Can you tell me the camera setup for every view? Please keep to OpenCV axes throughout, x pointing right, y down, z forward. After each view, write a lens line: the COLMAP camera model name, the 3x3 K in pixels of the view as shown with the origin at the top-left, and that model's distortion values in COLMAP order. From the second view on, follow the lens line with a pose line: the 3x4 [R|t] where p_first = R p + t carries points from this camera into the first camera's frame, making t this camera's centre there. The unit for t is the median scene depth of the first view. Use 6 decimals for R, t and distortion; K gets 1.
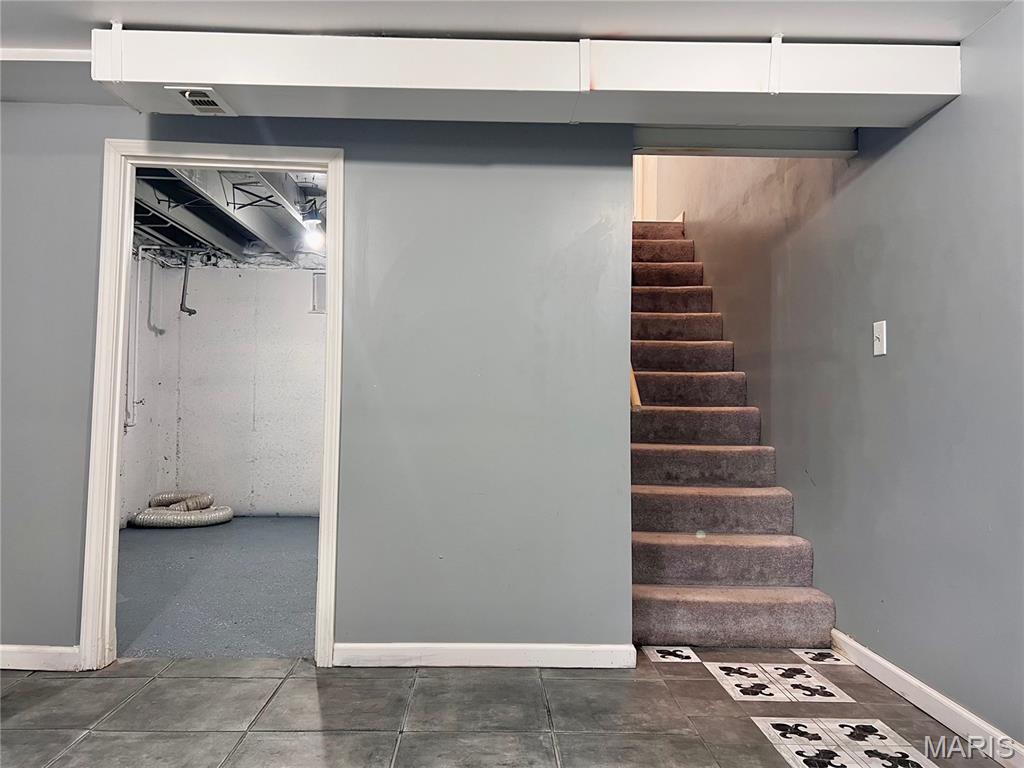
lens RADIAL K [[774.0, 0, 511.5], [0, 774.0, 382.5], [0, 0, 1]] dist [0.020463, 0.000376]
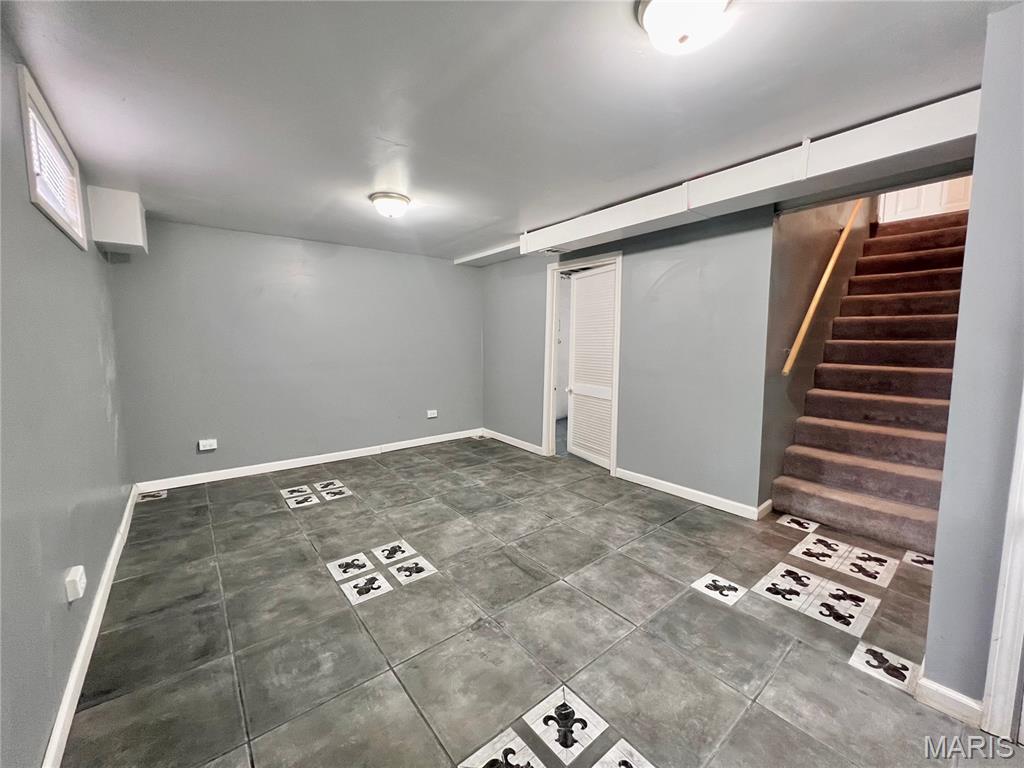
lens RADIAL K [[410.1, 0, 510.9], [0, 410.1, 382.4], [0, 0, 1]] dist [0.000077, -0.000058]
pose [[0.603322, 0.067378, -0.794646, 0.545816], [0.039845, 0.992633, 0.114417, -0.077232], [0.796502, -0.100693, 0.596193, 0.023555]]
